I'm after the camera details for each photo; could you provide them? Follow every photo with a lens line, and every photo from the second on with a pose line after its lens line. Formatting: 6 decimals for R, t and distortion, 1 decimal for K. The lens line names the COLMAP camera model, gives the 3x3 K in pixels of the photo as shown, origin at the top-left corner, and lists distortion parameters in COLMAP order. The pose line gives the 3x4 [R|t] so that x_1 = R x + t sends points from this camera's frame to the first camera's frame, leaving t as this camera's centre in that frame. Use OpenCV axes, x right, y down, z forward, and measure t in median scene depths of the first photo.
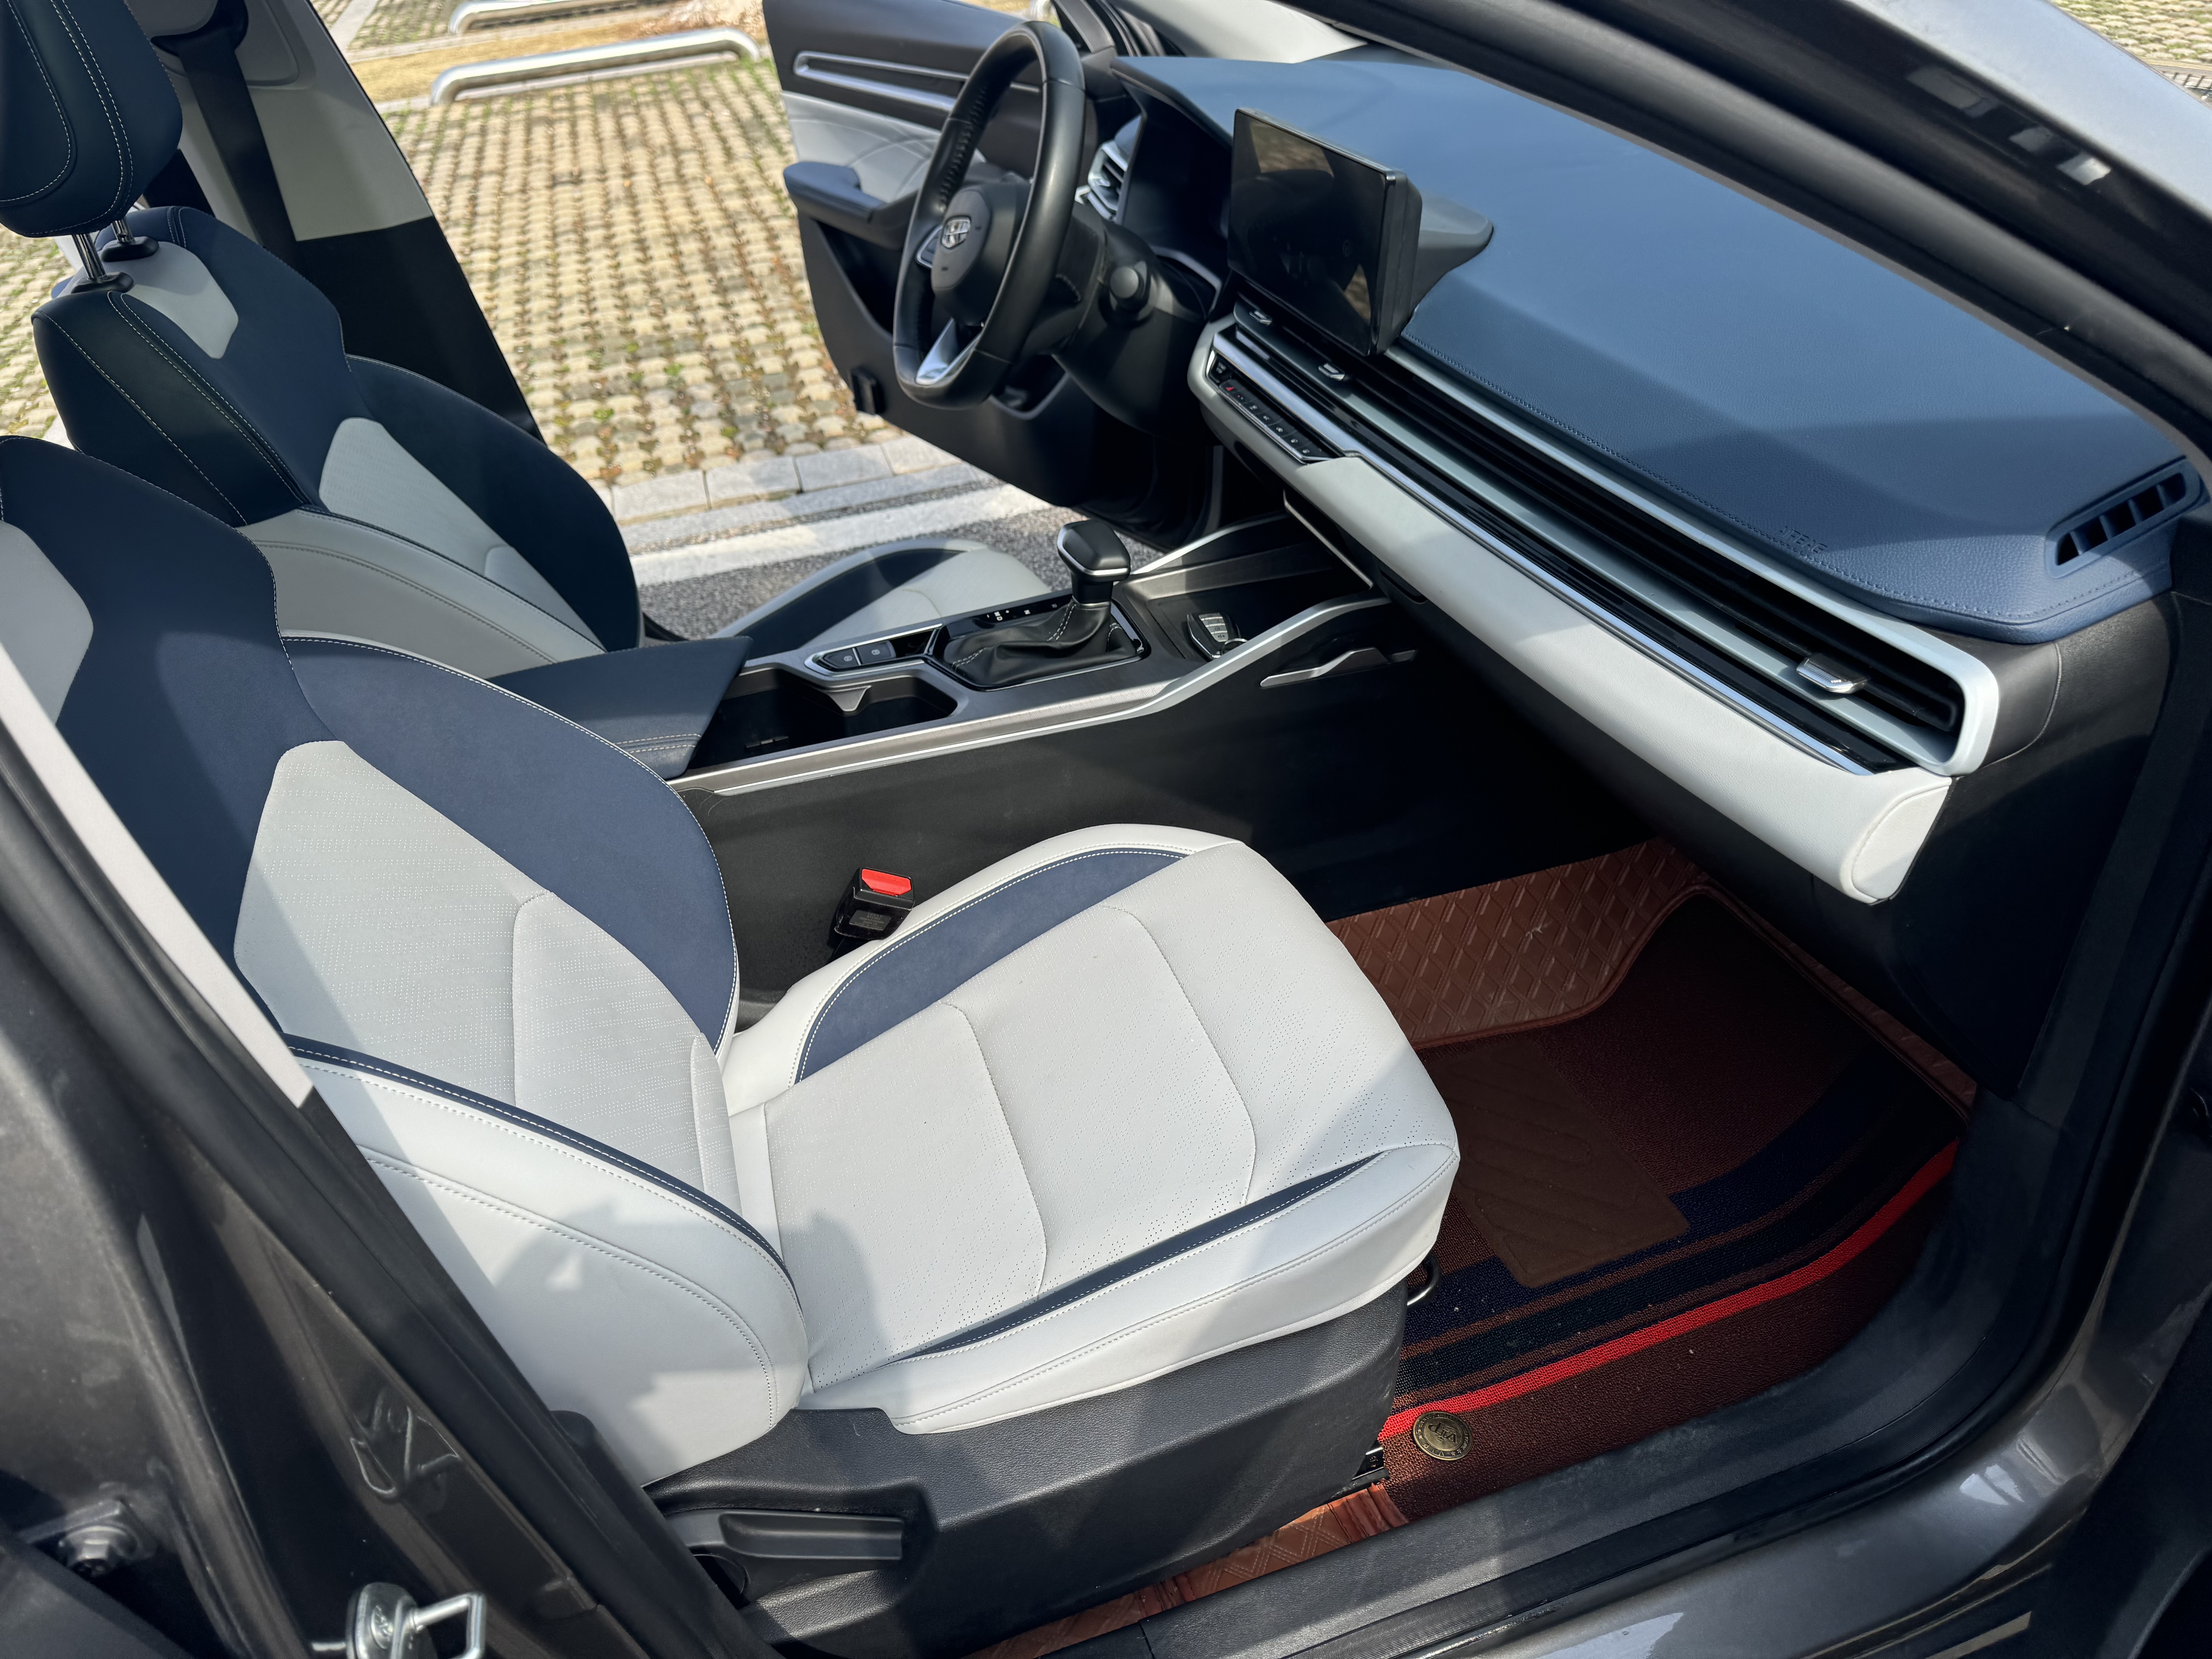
lens RADIAL K [[1555.3, 0, 1101.4], [0, 1555.3, 830.8], [0, 0, 1]] dist [0.037085, -0.072187]
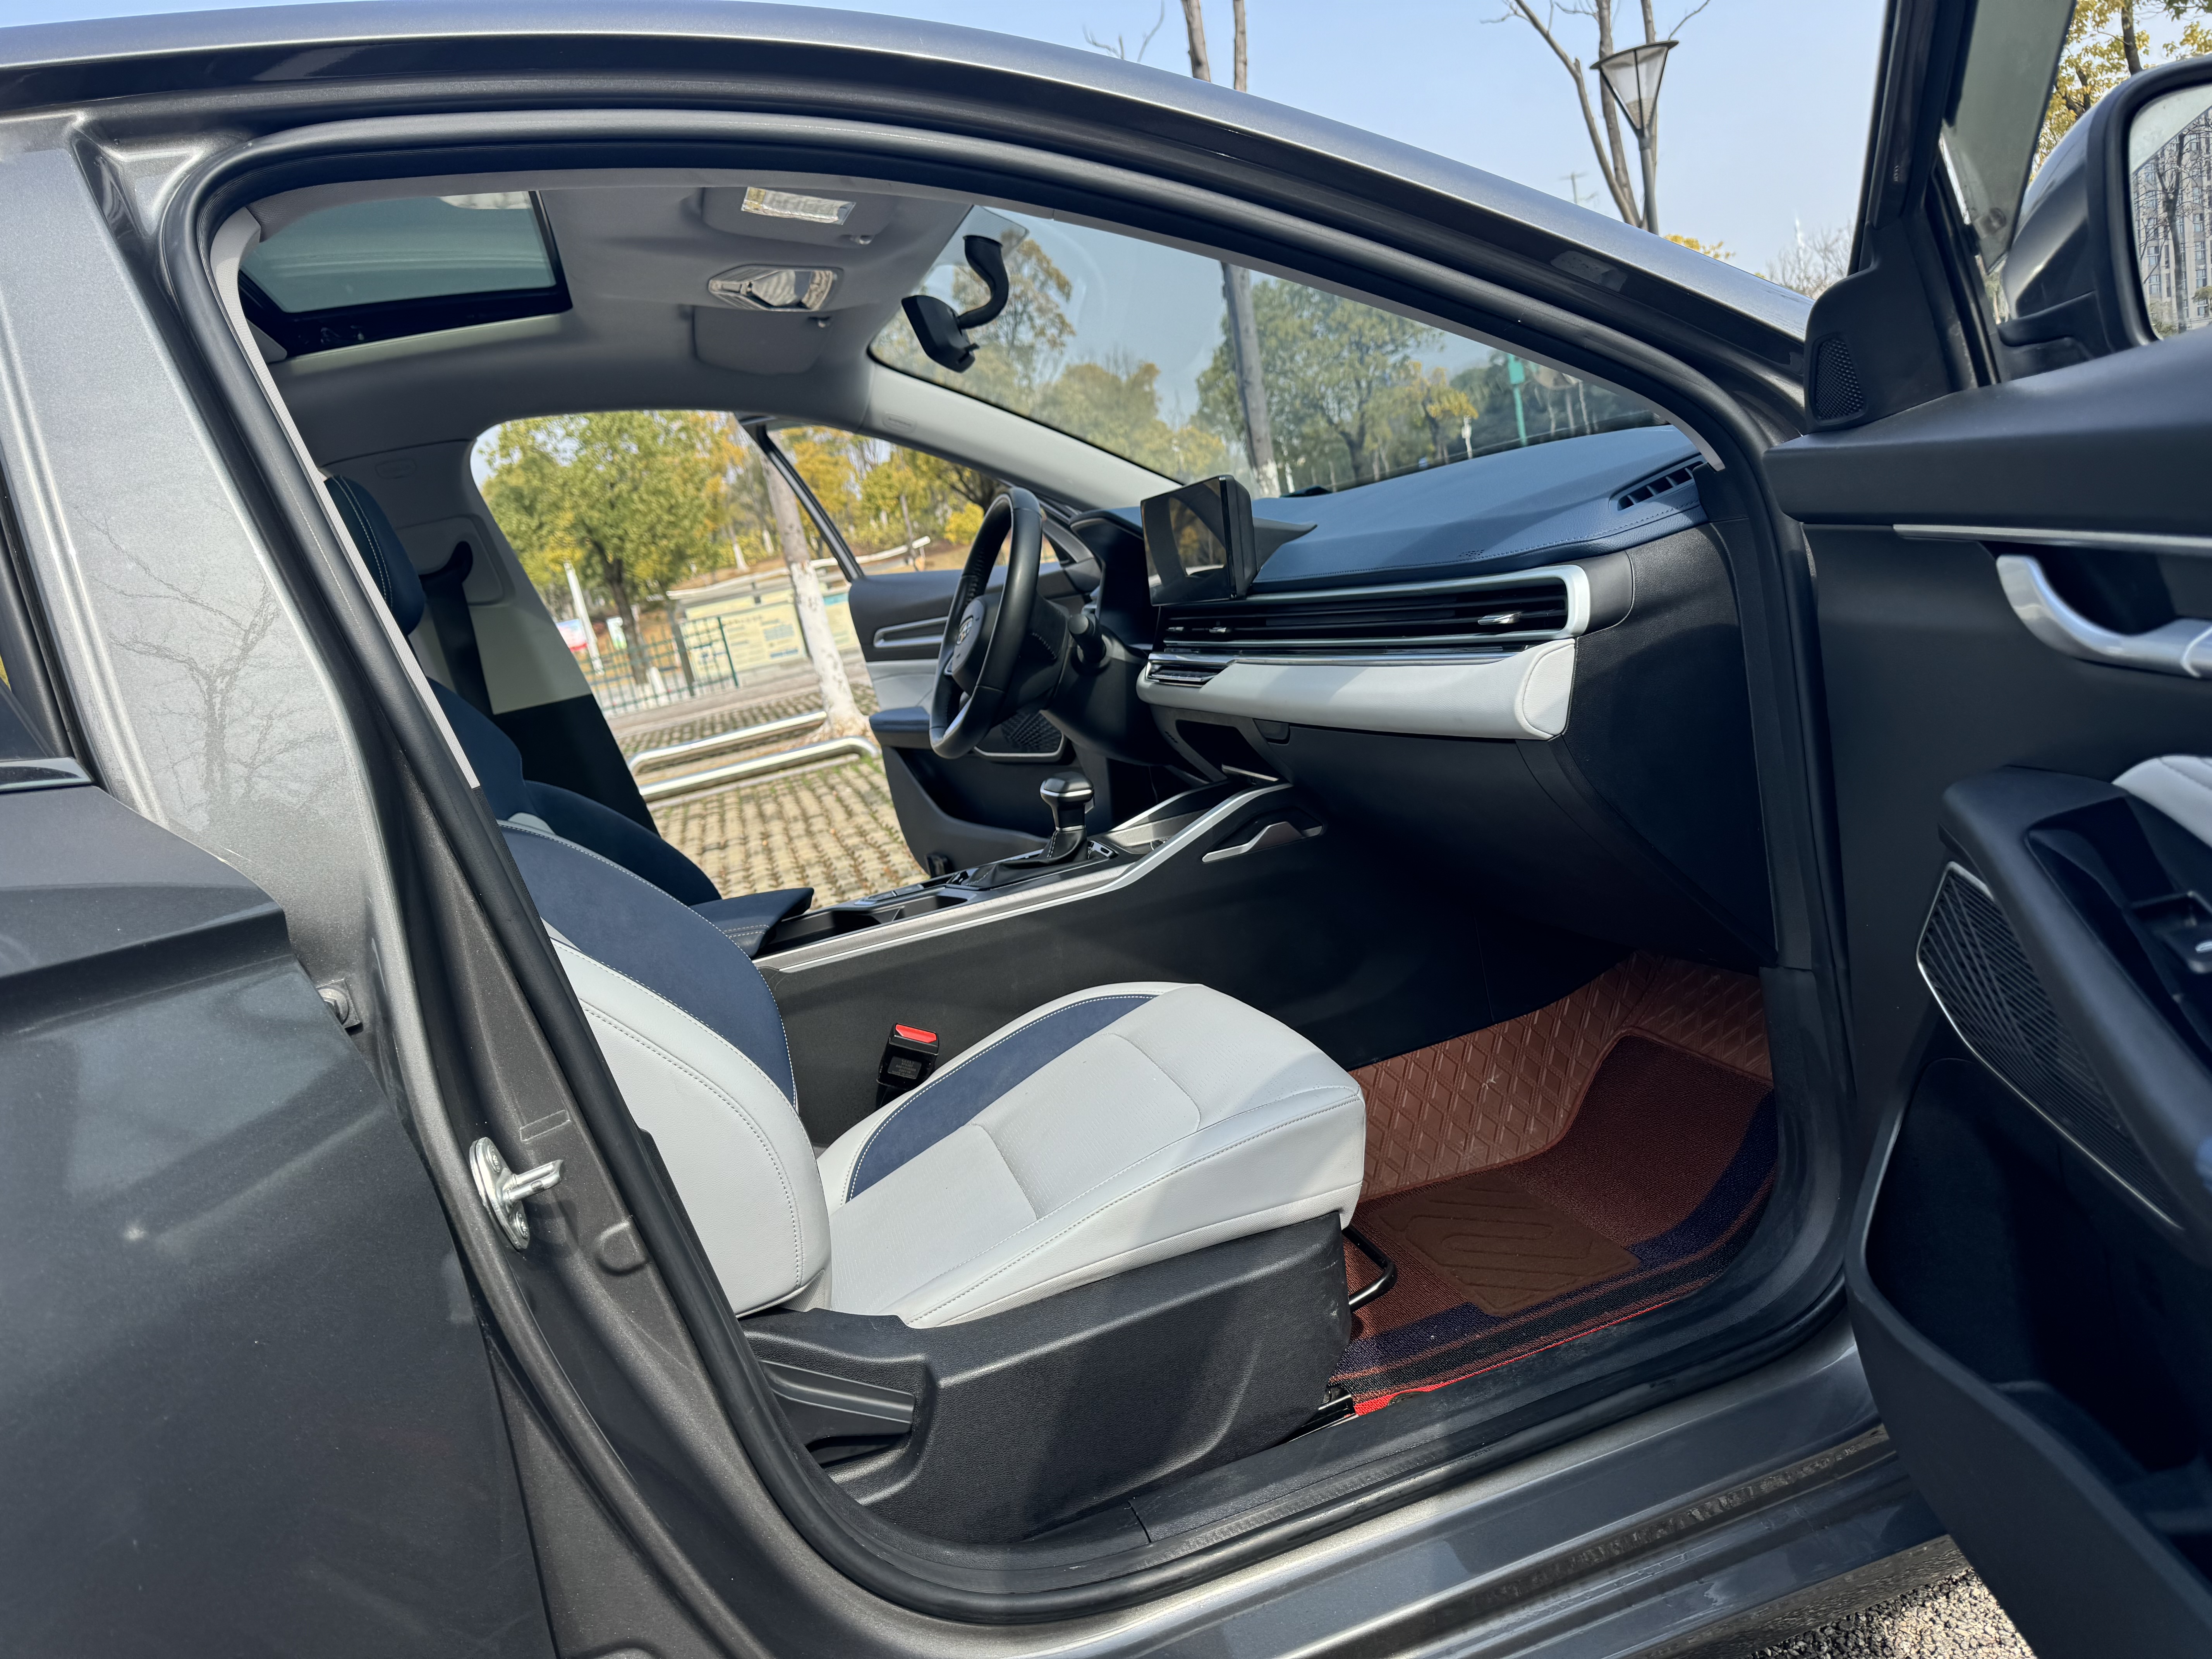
lens RADIAL K [[1537.3, 0, 1096.8], [0, 1537.3, 826.1], [0, 0, 1]] dist [-0.004511, -0.002796]
pose [[0.990681, -0.120909, -0.062702, 0.082633], [0.084897, 0.908177, -0.409886, 0.324150], [0.106504, 0.400743, 0.909979, -0.135167]]
